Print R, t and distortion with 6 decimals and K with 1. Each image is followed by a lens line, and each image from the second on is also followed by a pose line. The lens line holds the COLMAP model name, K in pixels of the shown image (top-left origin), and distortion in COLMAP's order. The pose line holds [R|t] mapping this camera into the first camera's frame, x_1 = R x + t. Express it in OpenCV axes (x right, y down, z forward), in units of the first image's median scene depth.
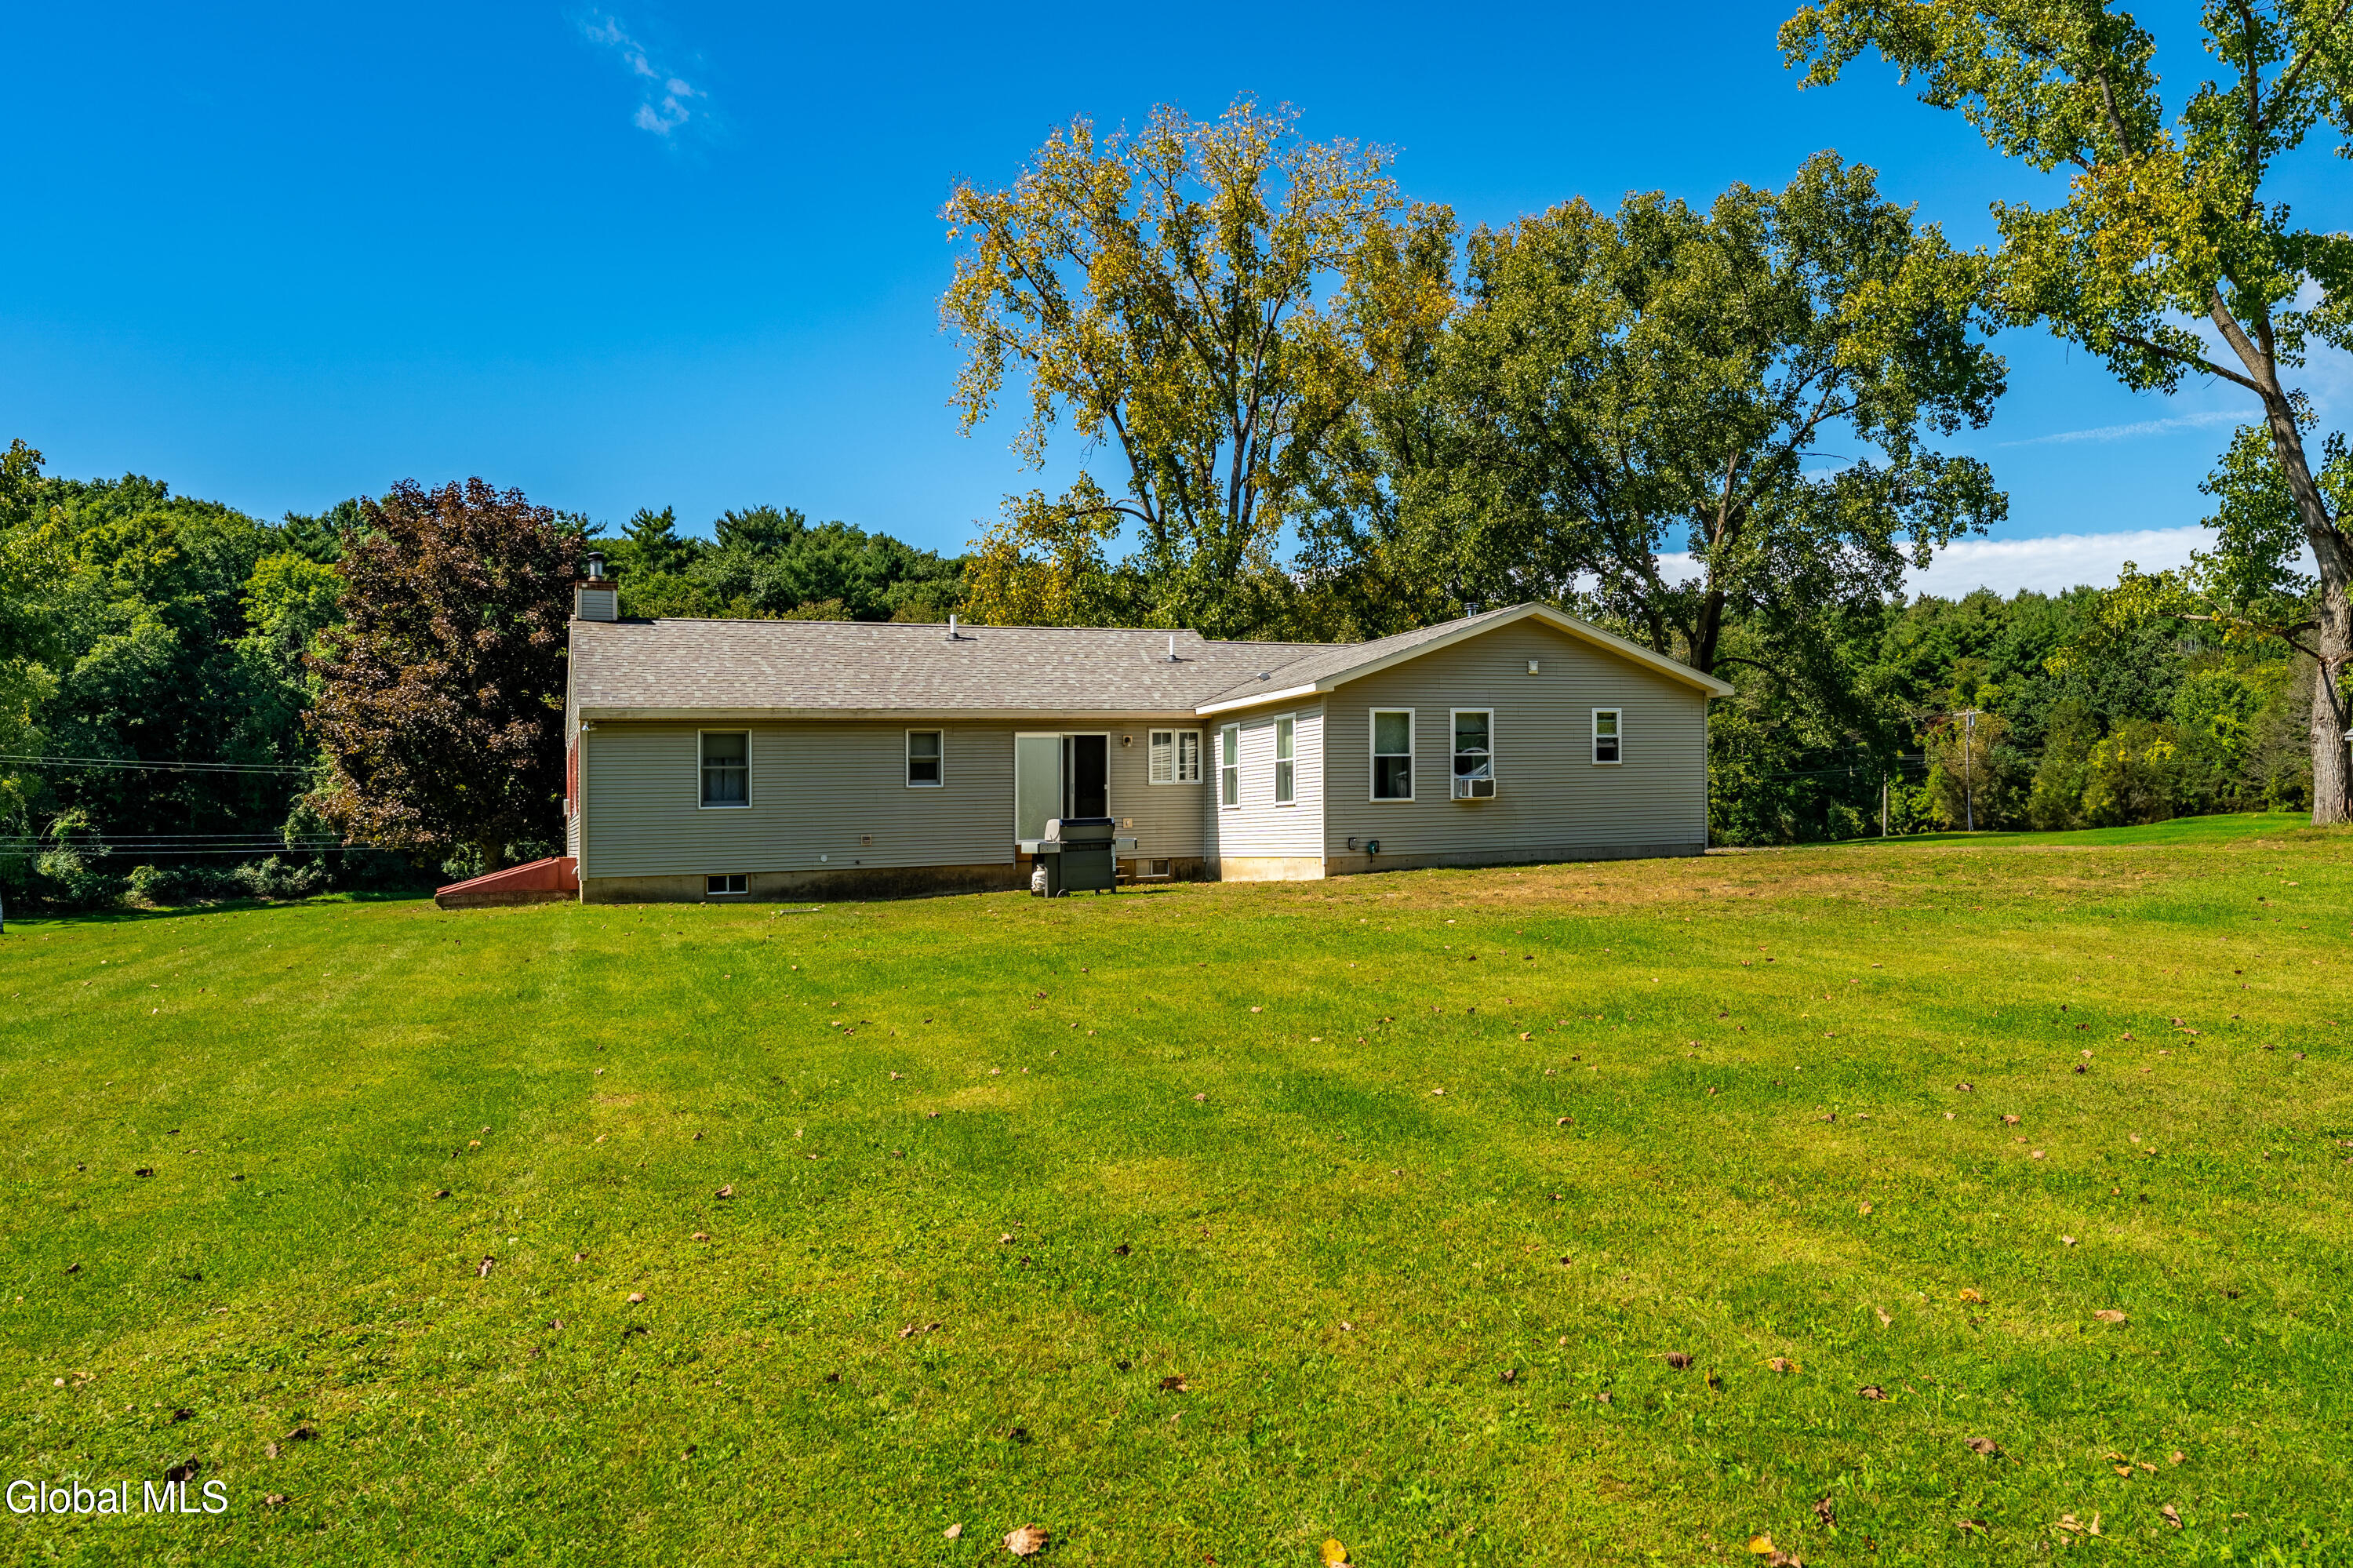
lens RADIAL K [[1625.8, 0, 1176.7], [0, 1625.8, 864.0], [0, 0, 1]] dist [0.001683, 0.000835]
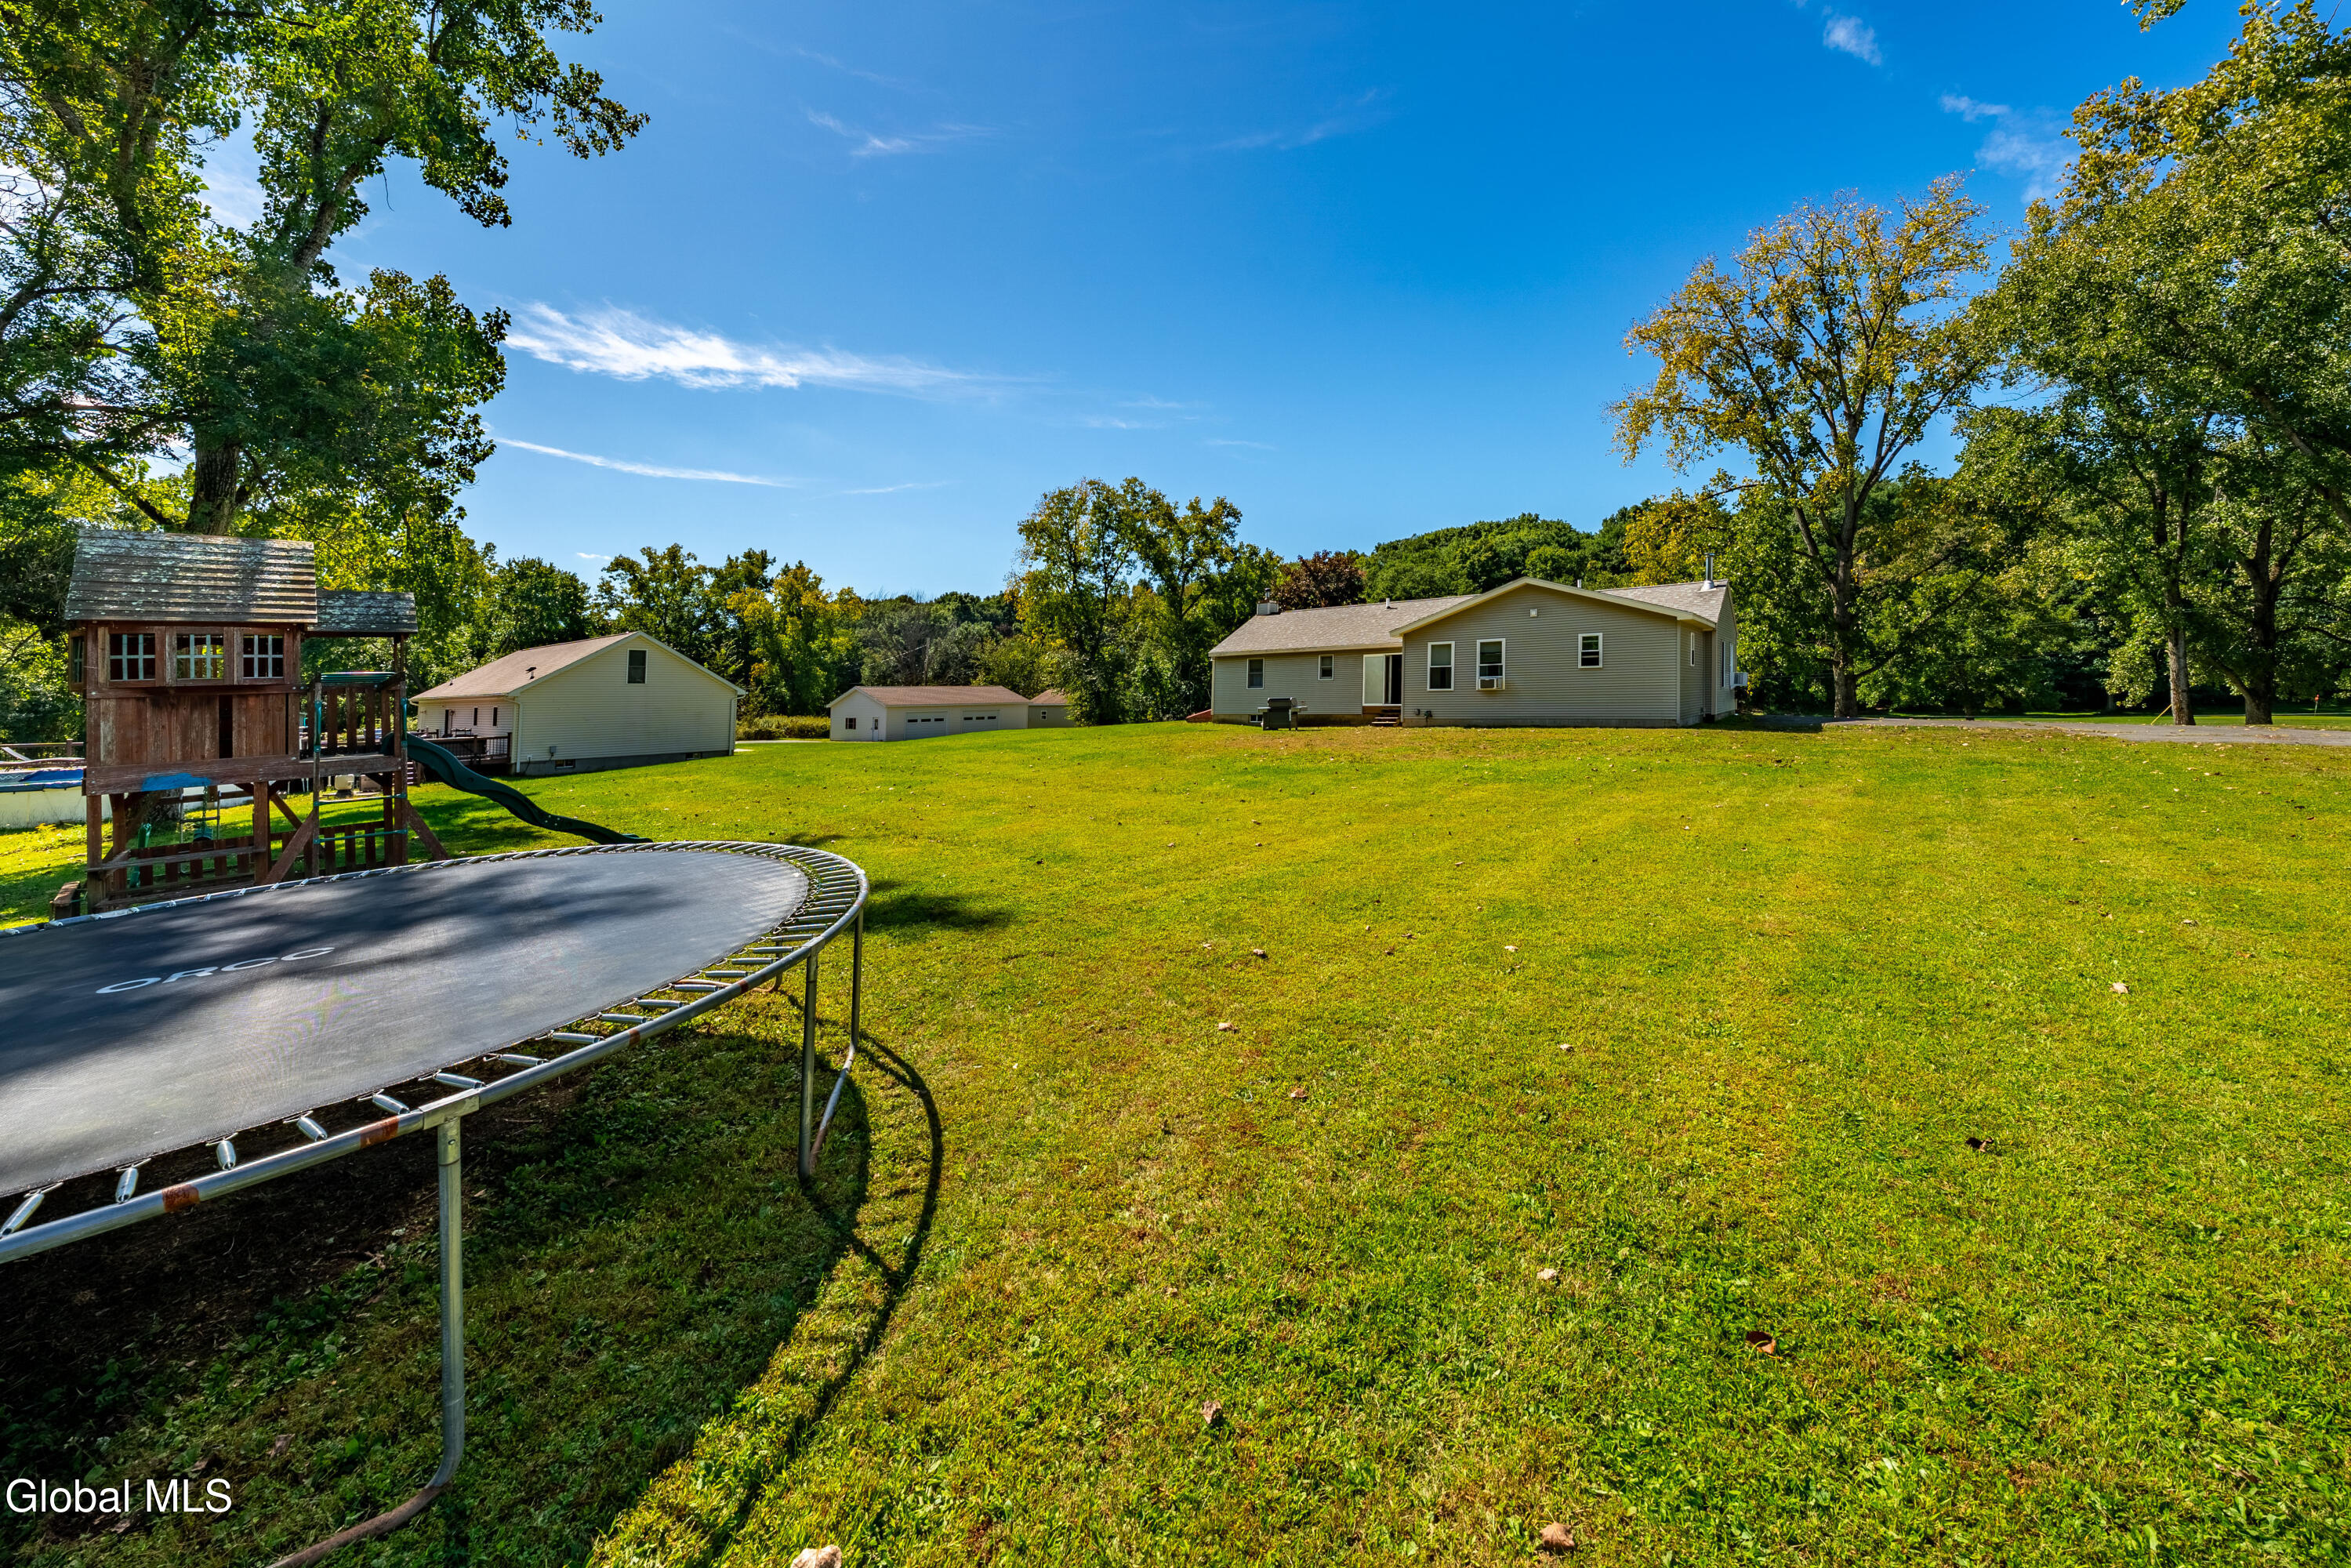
lens RADIAL K [[824.7, 0, 1161.9], [0, 824.7, 742.3], [0, 0, 1]] dist [-0.004876, -0.000138]
pose [[0.466450, 0.071297, -0.881670, 0.748123], [-0.013477, 0.997203, 0.073509, -0.040168], [0.884445, -0.022406, 0.466106, 0.232571]]
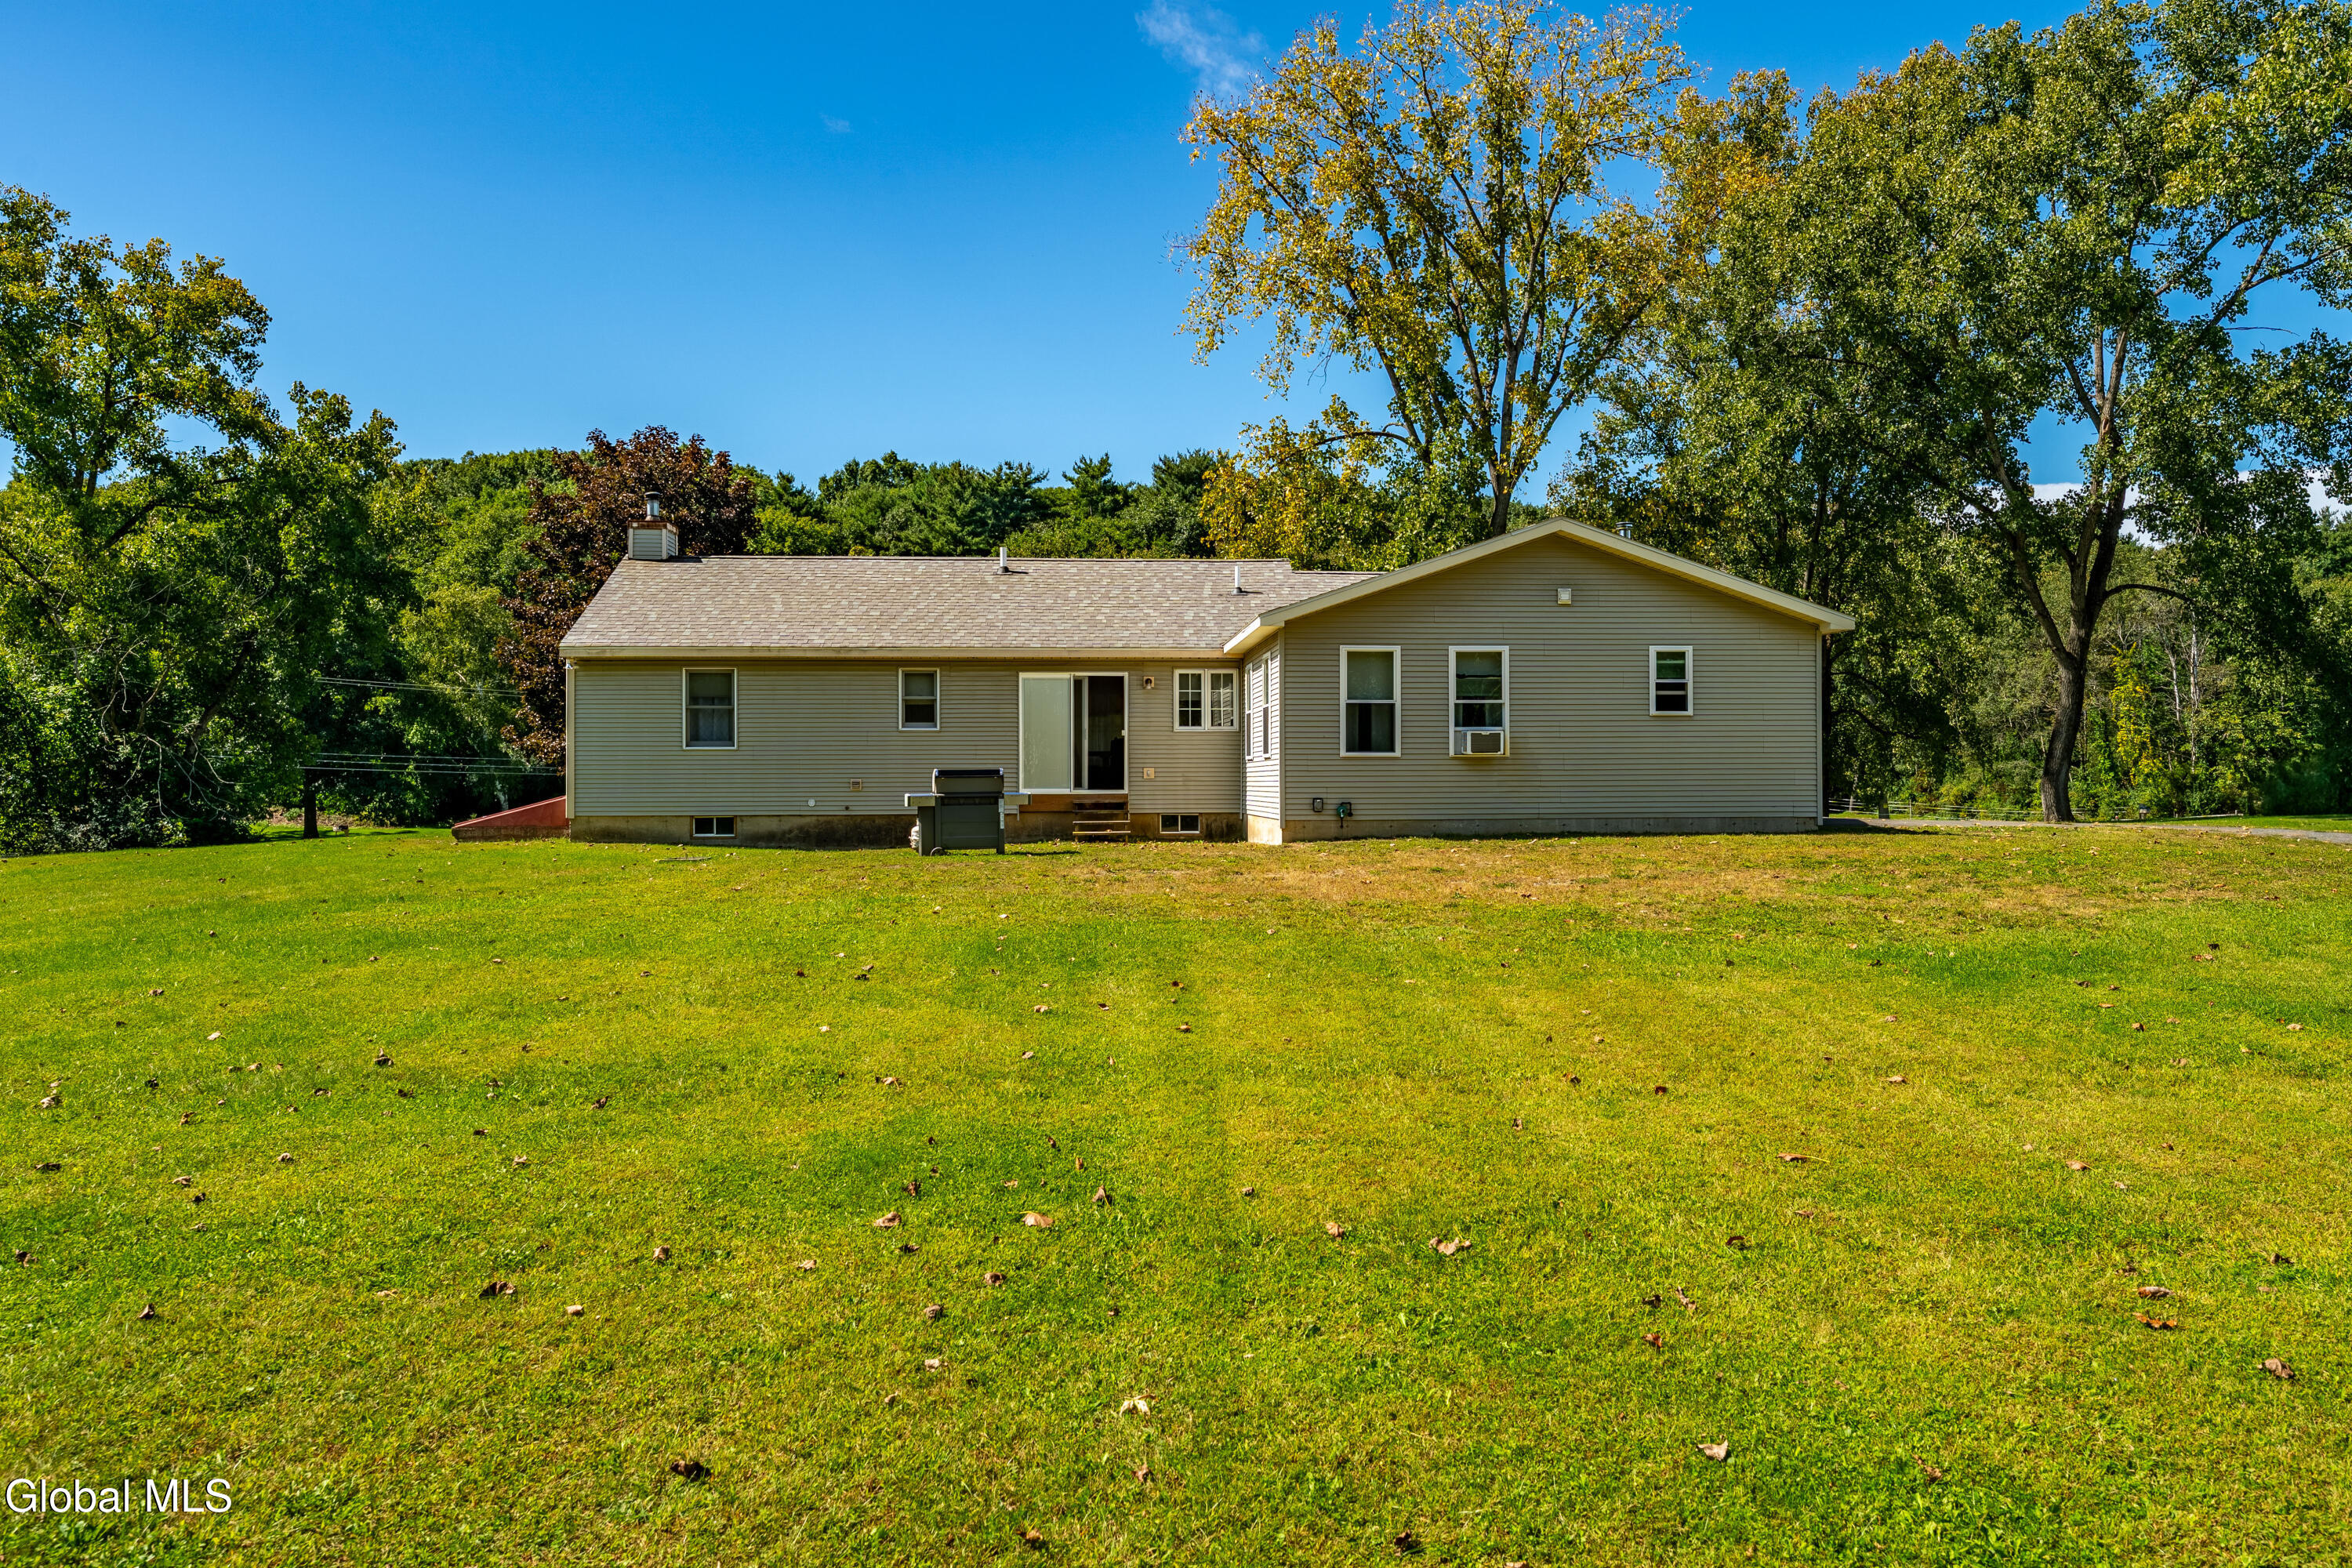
lens RADIAL K [[1613.6, 0, 1176.0], [0, 1613.6, 784.0], [0, 0, 1]] dist [0.002502, -0.004452]
pose [[0.948532, 0.026480, -0.315572, 0.270180], [-0.029860, 0.999537, -0.005880, -0.014530], [0.315270, 0.015001, 0.948883, 0.155368]]
